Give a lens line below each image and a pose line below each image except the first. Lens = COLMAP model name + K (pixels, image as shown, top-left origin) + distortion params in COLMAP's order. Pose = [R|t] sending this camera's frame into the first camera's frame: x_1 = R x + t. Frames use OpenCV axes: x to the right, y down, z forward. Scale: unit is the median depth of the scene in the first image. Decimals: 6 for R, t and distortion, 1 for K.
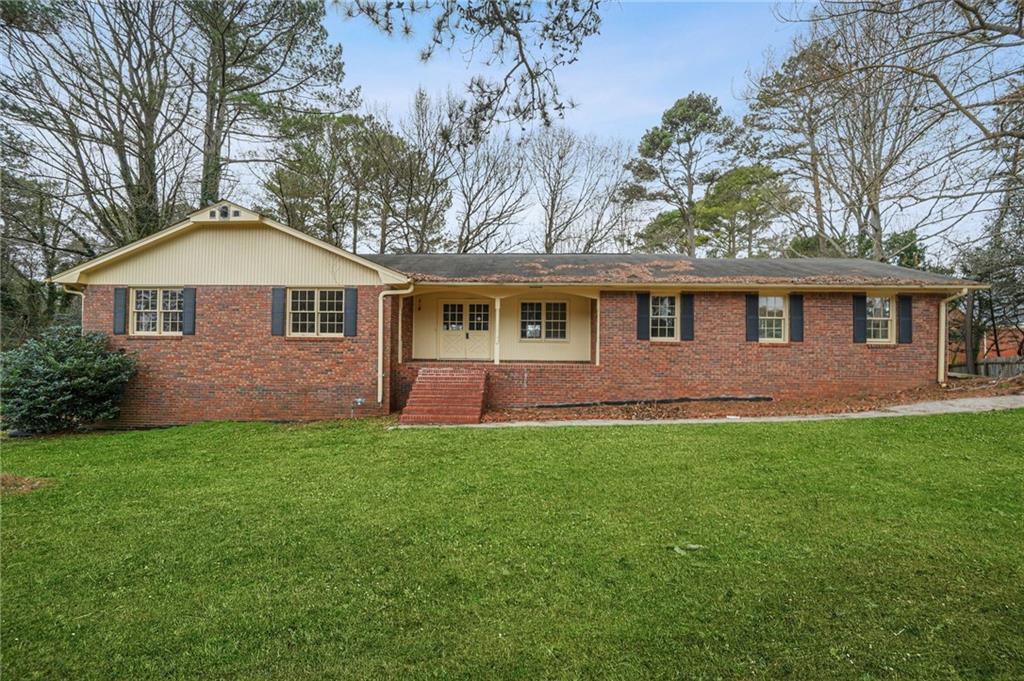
lens RADIAL K [[540.7, 0, 512.0], [0, 540.7, 340.5], [0, 0, 1]] dist [-0.000986, -0.000076]
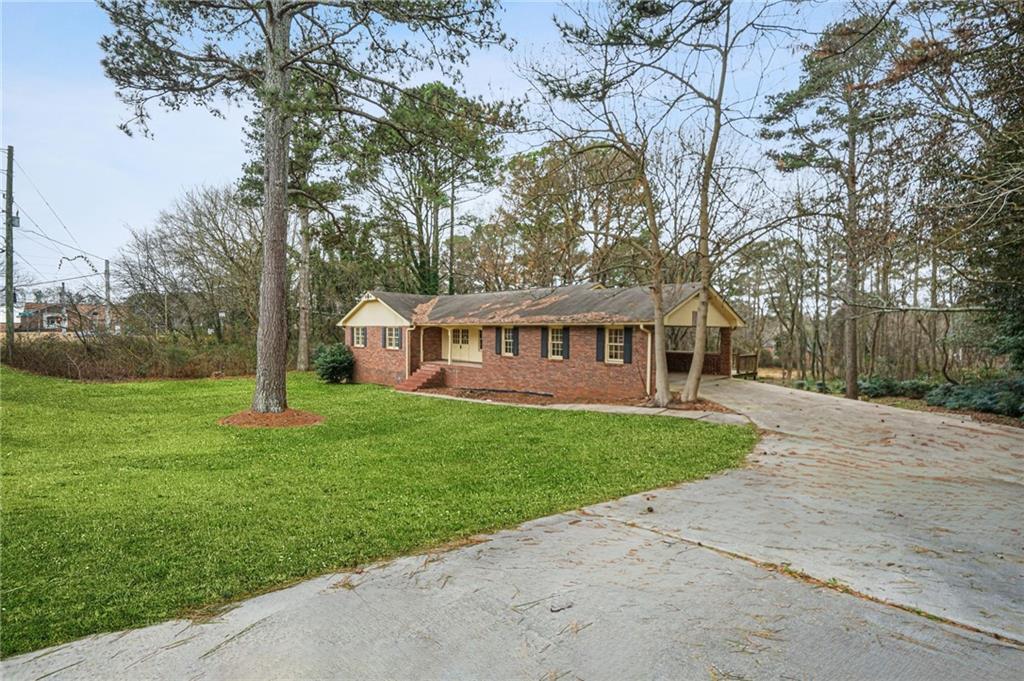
lens RADIAL K [[494.1, 0, 517.2], [0, 494.1, 340.9], [0, 0, 1]] dist [0.016912, 0.000608]
pose [[0.689315, 0.011638, -0.724368, 1.465787], [-0.059702, 0.997382, -0.040789, 0.016798], [0.721997, 0.071363, 0.688206, -0.045436]]
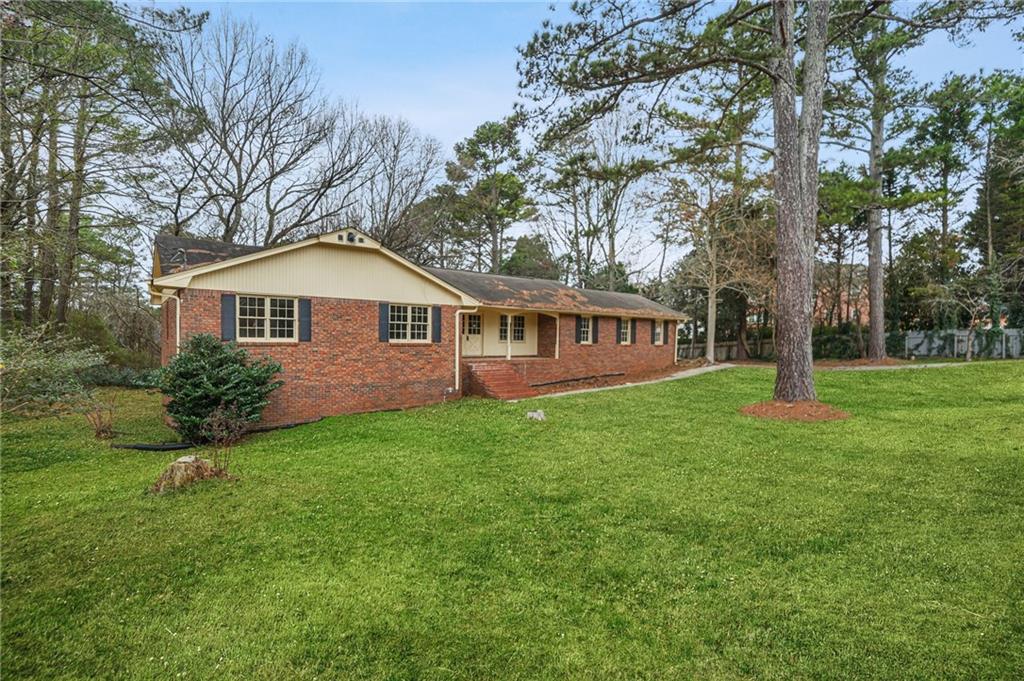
lens RADIAL K [[450.4, 0, 513.3], [0, 450.4, 335.7], [0, 0, 1]] dist [0.008827, 0.000880]
pose [[0.786153, 0.003701, 0.618021, -0.819555], [0.003932, 0.999932, -0.010989, -0.009982], [-0.618019, 0.011069, 0.786085, 0.007148]]
